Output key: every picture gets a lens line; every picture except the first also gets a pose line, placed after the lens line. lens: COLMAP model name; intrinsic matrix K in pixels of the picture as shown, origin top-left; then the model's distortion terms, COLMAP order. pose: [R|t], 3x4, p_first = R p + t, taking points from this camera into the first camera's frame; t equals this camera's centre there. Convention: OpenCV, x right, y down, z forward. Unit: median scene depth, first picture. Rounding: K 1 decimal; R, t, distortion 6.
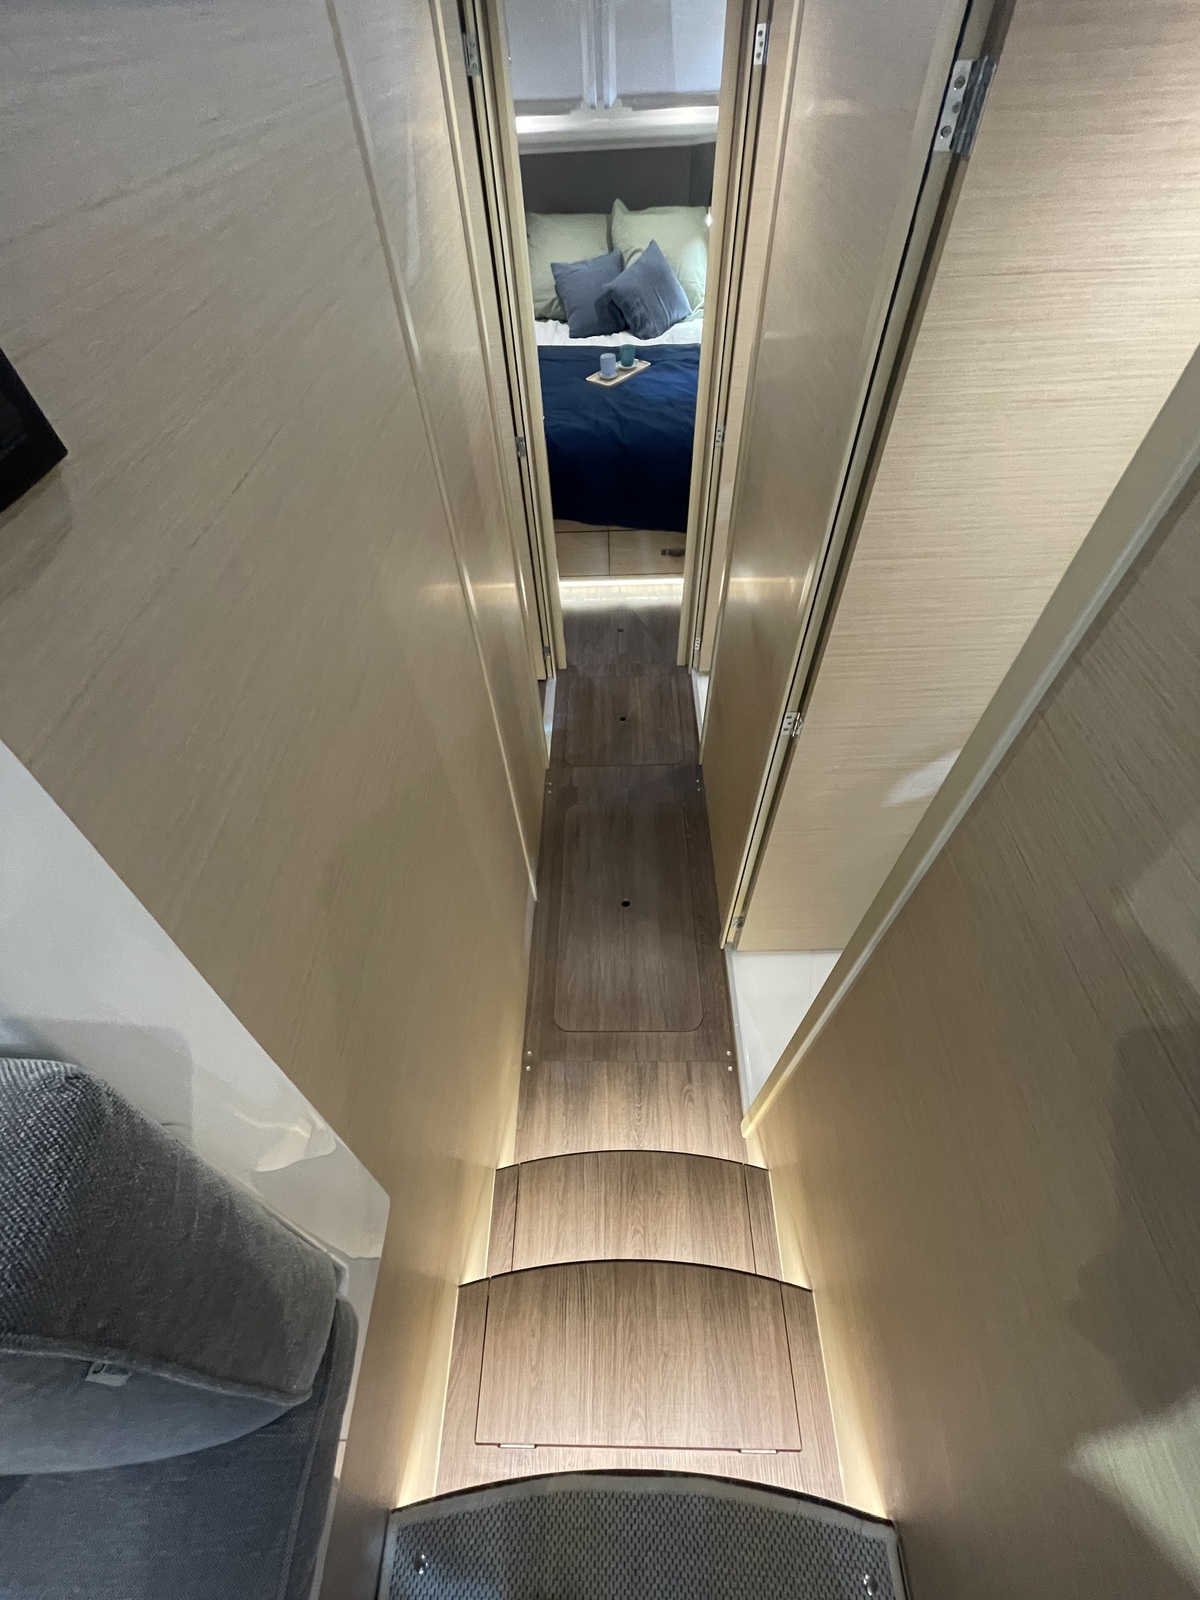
lens RADIAL K [[646.0, 0, 601.0], [0, 646.0, 802.3], [0, 0, 1]] dist [-0.009482, 0.001621]
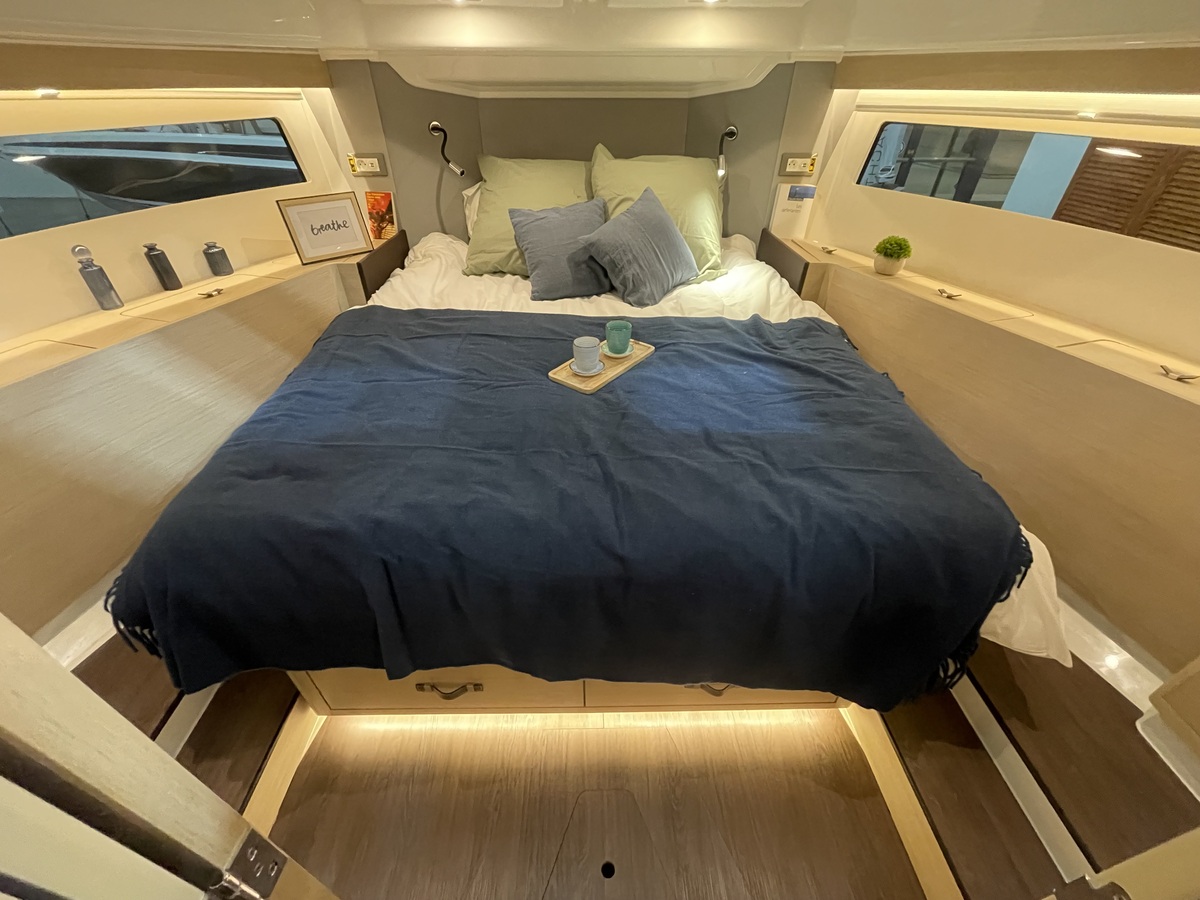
lens RADIAL K [[484.5, 0, 596.2], [0, 484.5, 448.8], [0, 0, 1]] dist [-0.009482, 0.001621]
pose [[0.998757, 0.018332, 0.046360, 0.000582], [-0.005419, 0.964347, -0.264586, -0.430931], [-0.049558, 0.264006, 0.963247, 0.537138]]
